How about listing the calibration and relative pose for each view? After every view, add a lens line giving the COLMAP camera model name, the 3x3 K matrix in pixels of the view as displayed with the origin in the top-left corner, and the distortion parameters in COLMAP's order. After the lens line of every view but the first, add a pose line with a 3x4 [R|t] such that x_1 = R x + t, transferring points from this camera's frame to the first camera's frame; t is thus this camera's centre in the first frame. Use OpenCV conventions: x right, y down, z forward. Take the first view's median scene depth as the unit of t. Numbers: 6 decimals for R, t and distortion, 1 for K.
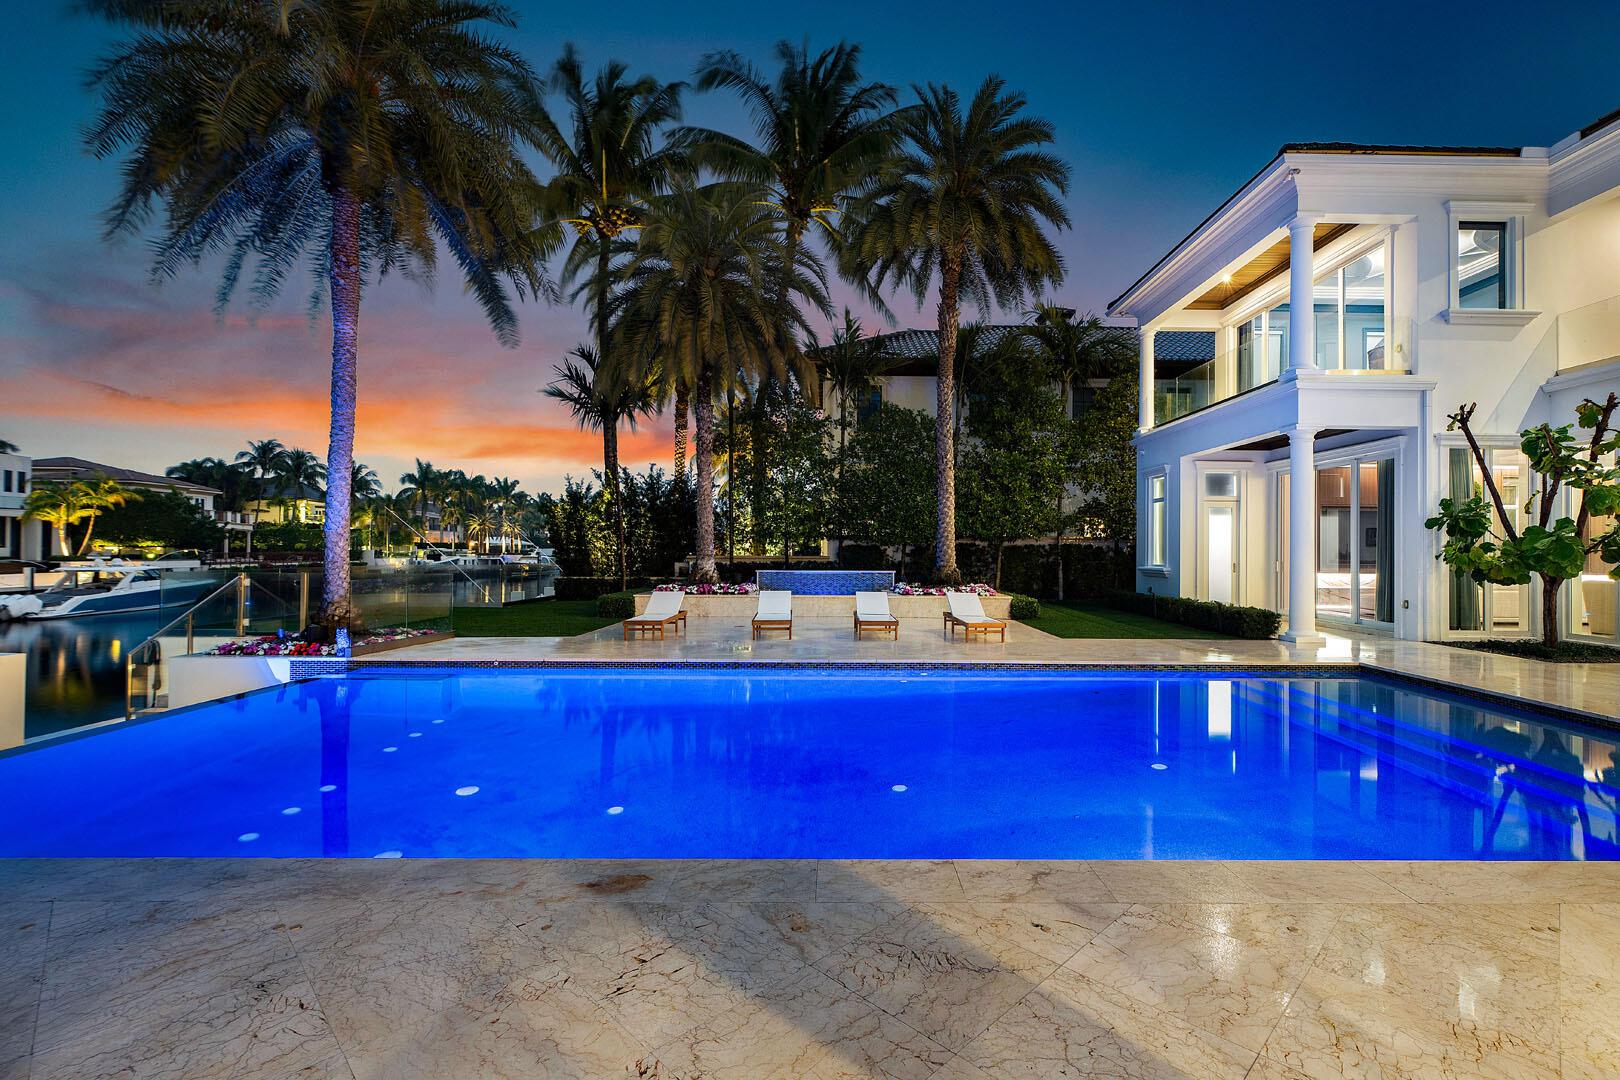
lens RADIAL K [[737.7, 0, 839.0], [0, 737.7, 538.7], [0, 0, 1]] dist [-0.002314, -0.000060]
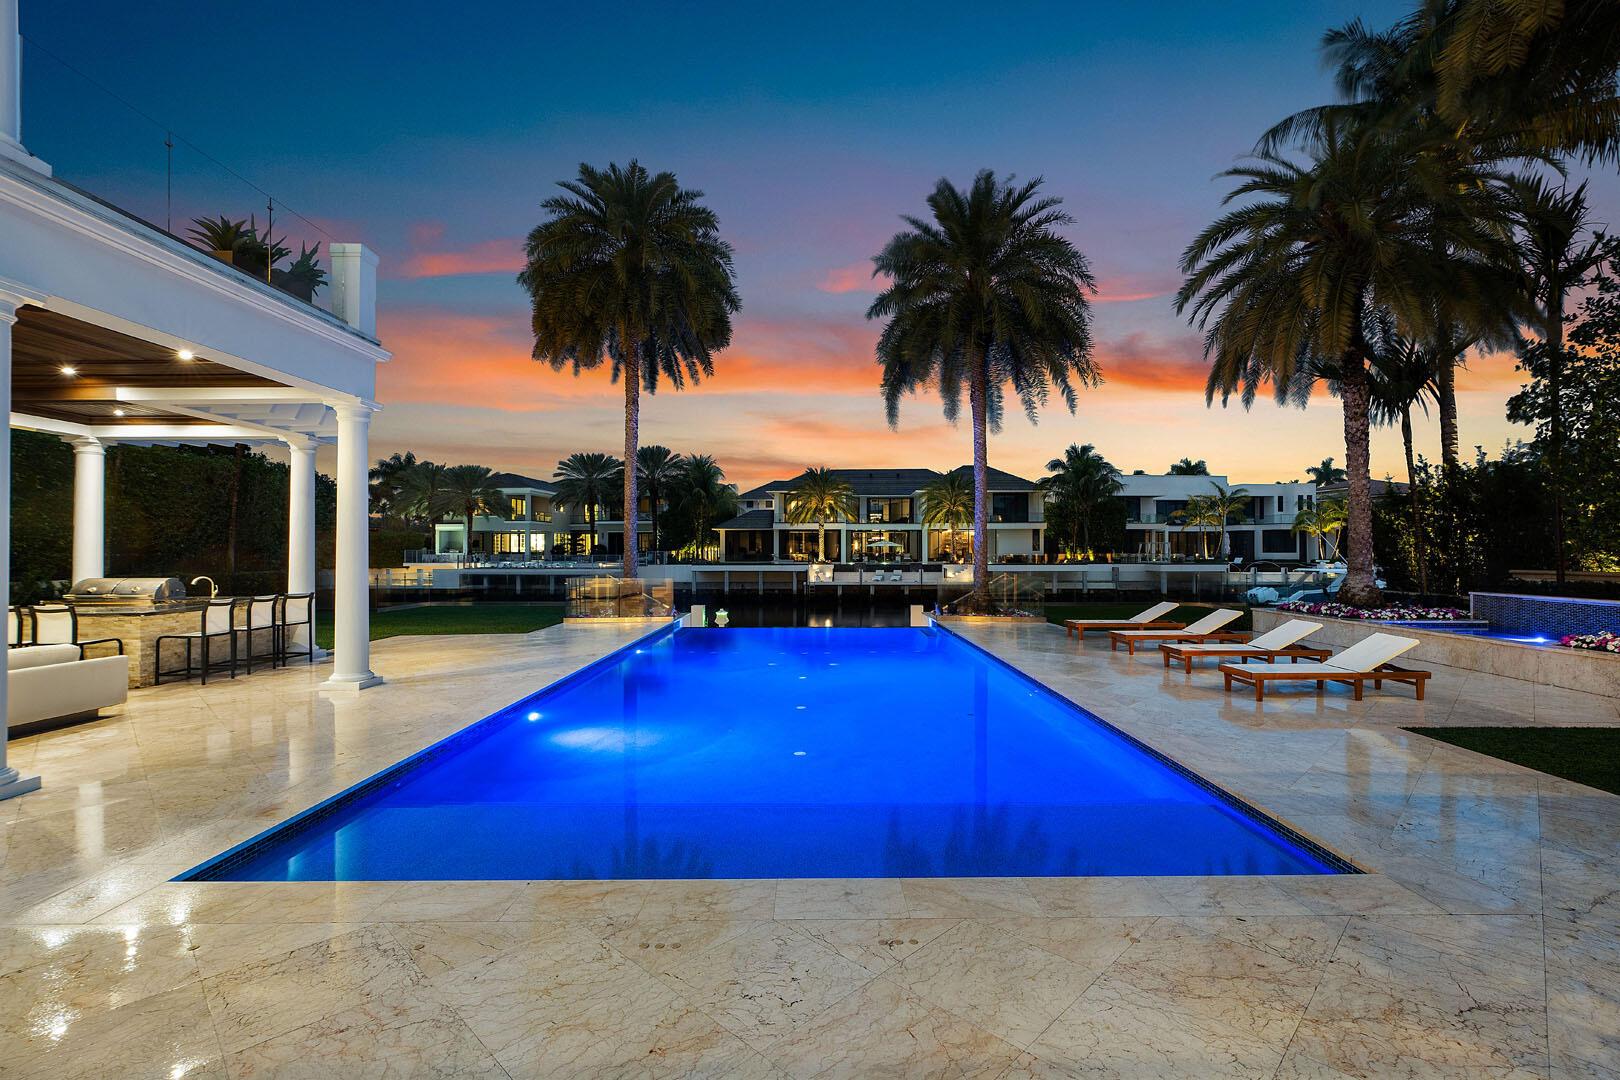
lens RADIAL K [[718.8, 0, 816.6], [0, 718.8, 545.1], [0, 0, 1]] dist [-0.002823, 0.001318]
pose [[0.001561, -0.009996, -0.999949, 0.176765], [0.014974, 0.999838, -0.009971, -0.001367], [0.999887, -0.014958, 0.001710, 0.112360]]
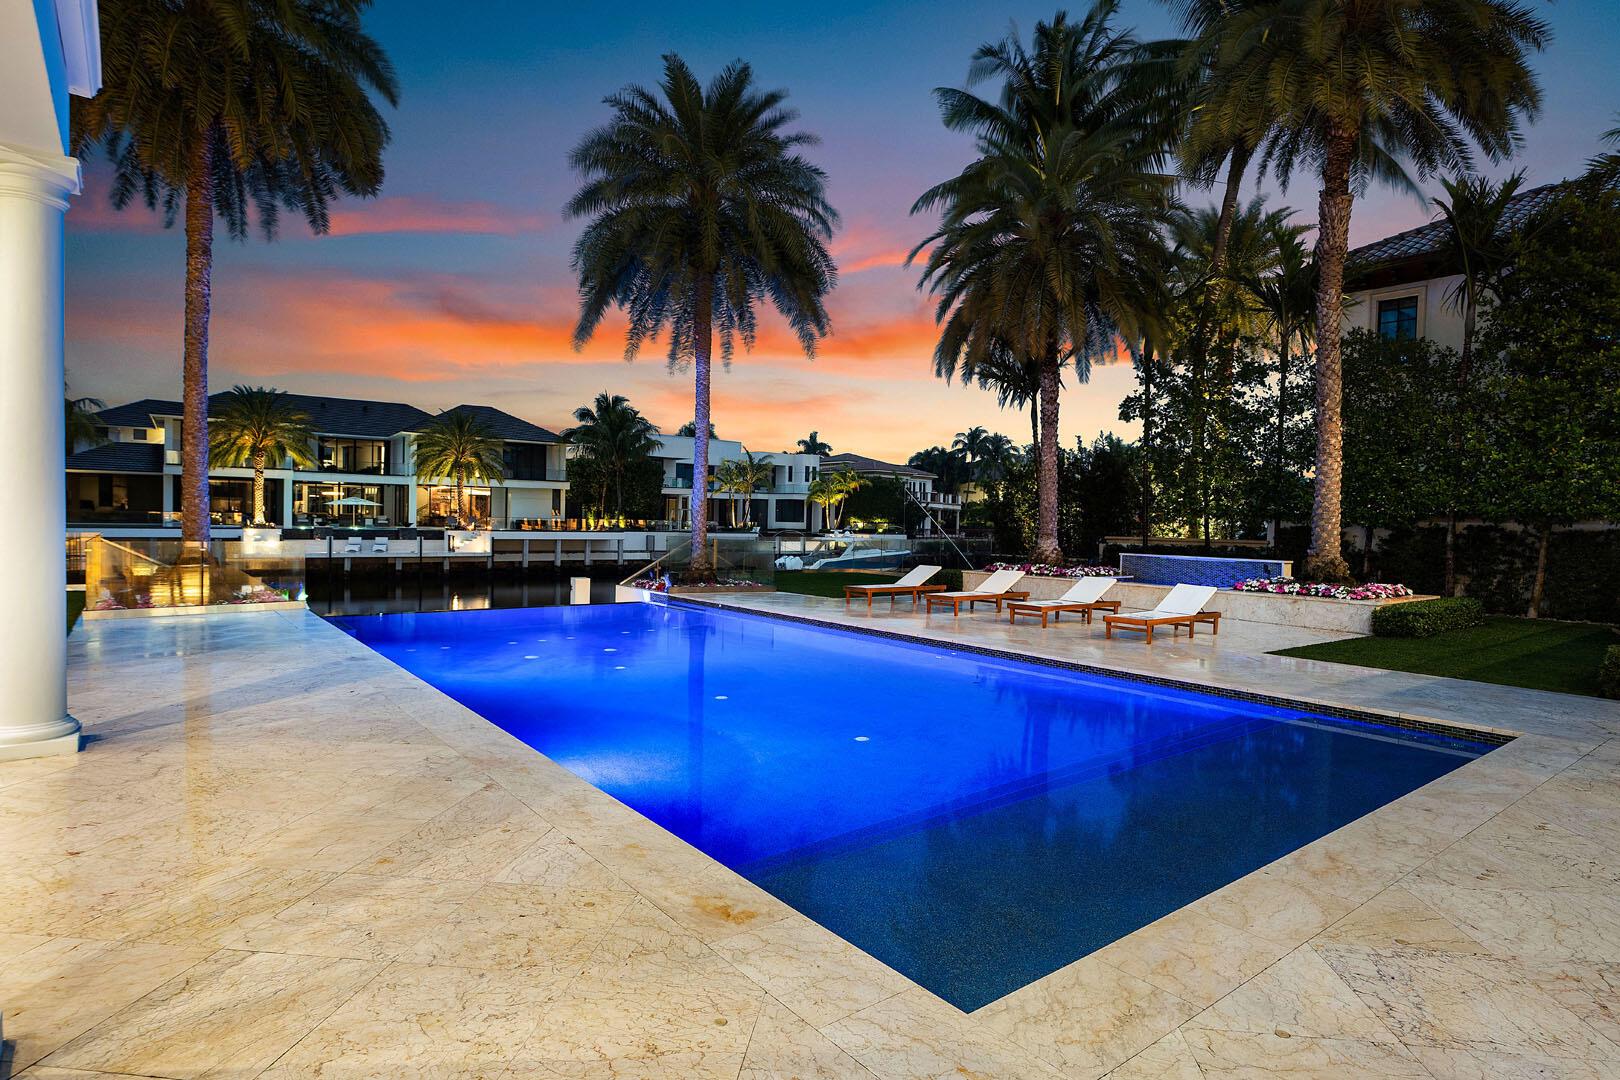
lens RADIAL K [[862.9, 0, 810.0], [0, 862.9, 540.0], [0, 0, 1]] dist [-0.004764, 0.002790]
pose [[0.609886, 0.025930, -0.792065, 0.144968], [-0.006973, 0.999601, 0.027356, 0.000660], [0.792459, -0.011161, 0.609824, 0.025623]]
